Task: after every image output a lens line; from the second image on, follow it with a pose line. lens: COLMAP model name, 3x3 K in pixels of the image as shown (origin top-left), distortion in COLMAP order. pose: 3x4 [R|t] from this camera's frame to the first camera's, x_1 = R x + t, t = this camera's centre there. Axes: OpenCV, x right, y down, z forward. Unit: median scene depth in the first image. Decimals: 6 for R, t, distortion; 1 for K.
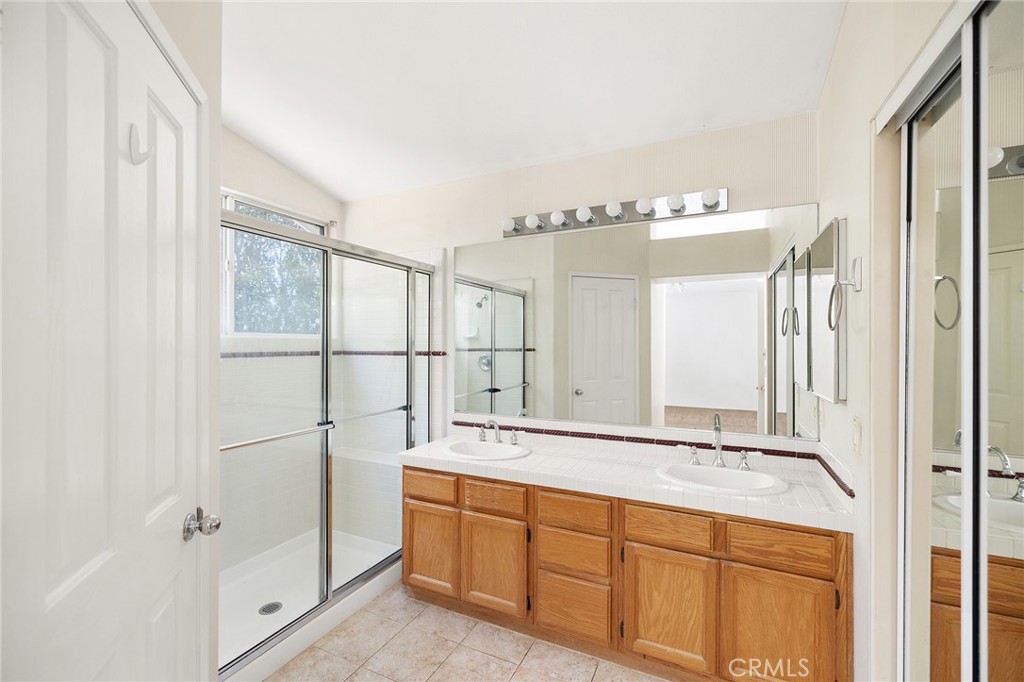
lens RADIAL K [[434.6, 0, 511.4], [0, 434.6, 342.1], [0, 0, 1]] dist [0.000403, -0.000035]
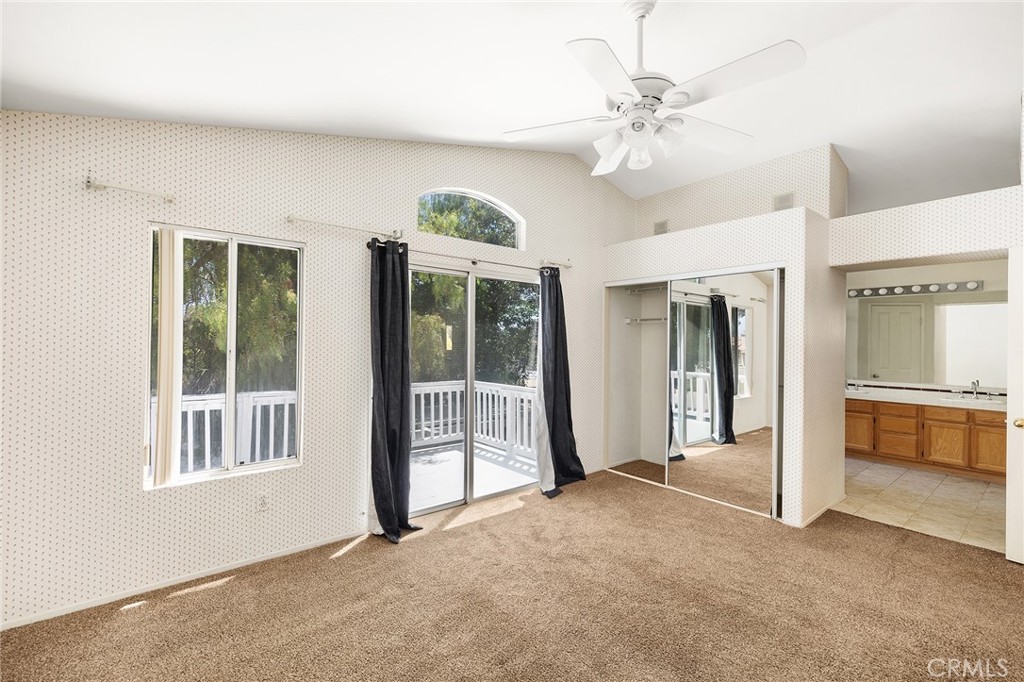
lens RADIAL K [[434.6, 0, 509.2], [0, 434.6, 339.4], [0, 0, 1]] dist [0.000403, -0.000035]
pose [[0.898603, 0.007676, -0.438696, -0.864658], [-0.009306, 0.999955, -0.001565, -0.017763], [0.438664, 0.005489, 0.898634, -2.527218]]
